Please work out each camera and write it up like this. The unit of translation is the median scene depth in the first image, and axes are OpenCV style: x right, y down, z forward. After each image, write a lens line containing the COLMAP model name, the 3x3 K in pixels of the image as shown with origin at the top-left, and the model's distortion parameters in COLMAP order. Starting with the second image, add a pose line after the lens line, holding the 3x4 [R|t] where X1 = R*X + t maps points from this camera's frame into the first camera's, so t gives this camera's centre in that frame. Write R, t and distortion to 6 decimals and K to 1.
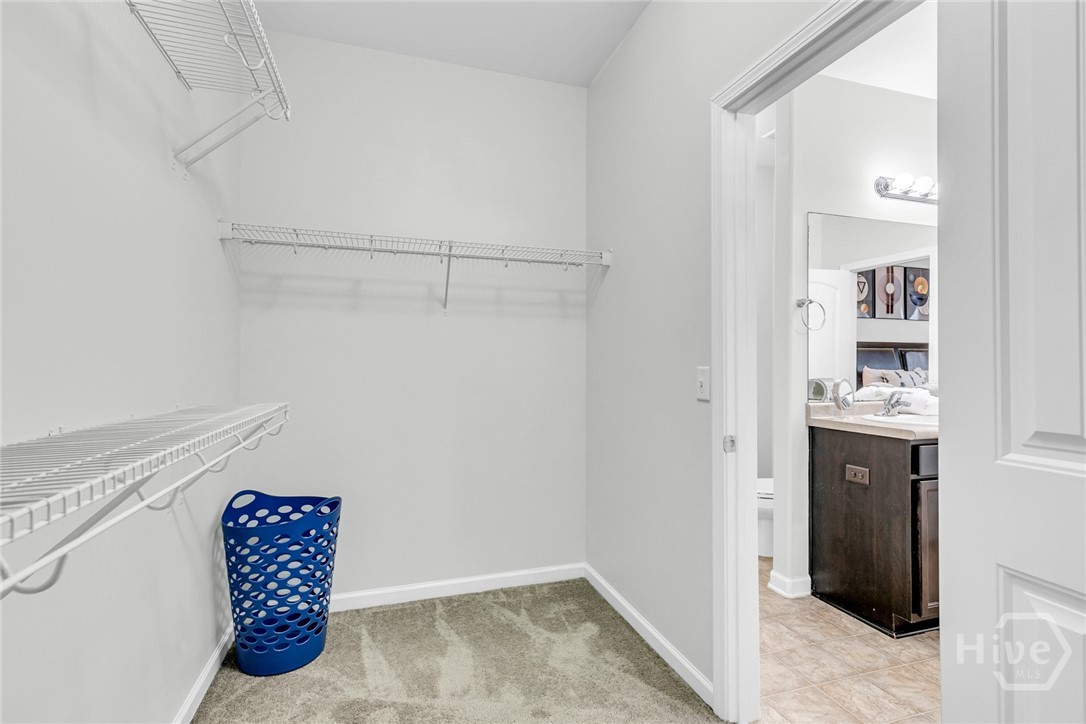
lens RADIAL K [[497.5, 0, 543.2], [0, 497.5, 364.4], [0, 0, 1]] dist [0.007916, -0.000227]
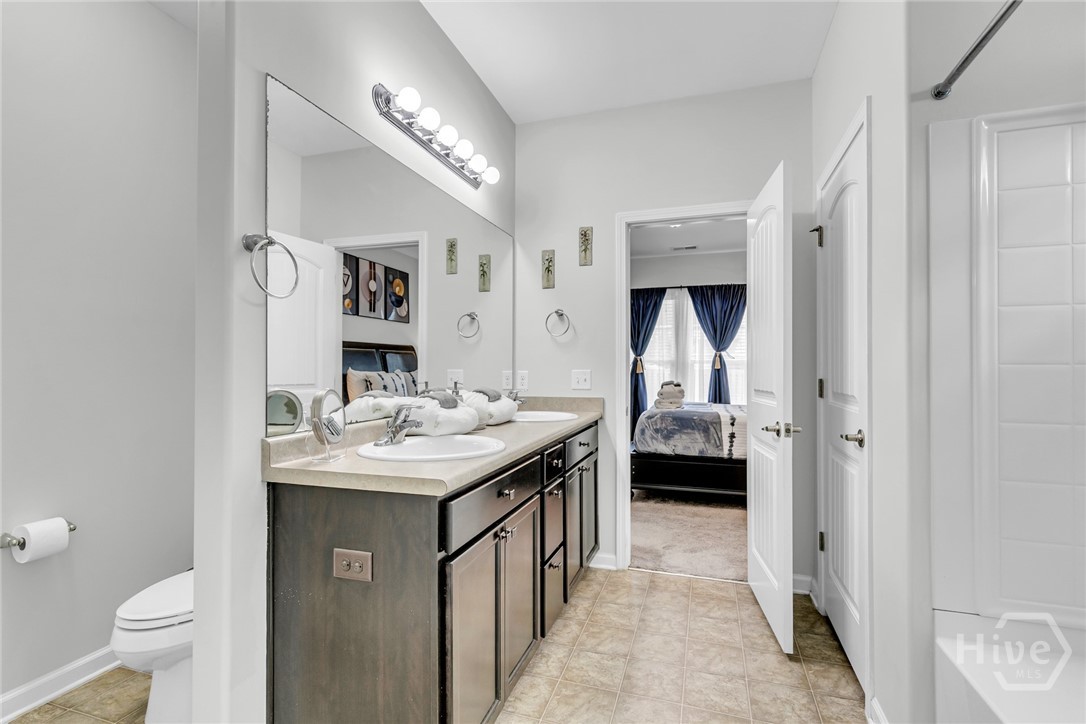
lens RADIAL K [[497.5, 0, 543.2], [0, 497.5, 364.4], [0, 0, 1]] dist [0.007916, -0.000227]
pose [[0.579172, 0.002871, 0.815200, 0.119413], [0.000536, 0.999992, -0.003903, 0.001151], [-0.815205, 0.002697, 0.579166, 0.201343]]
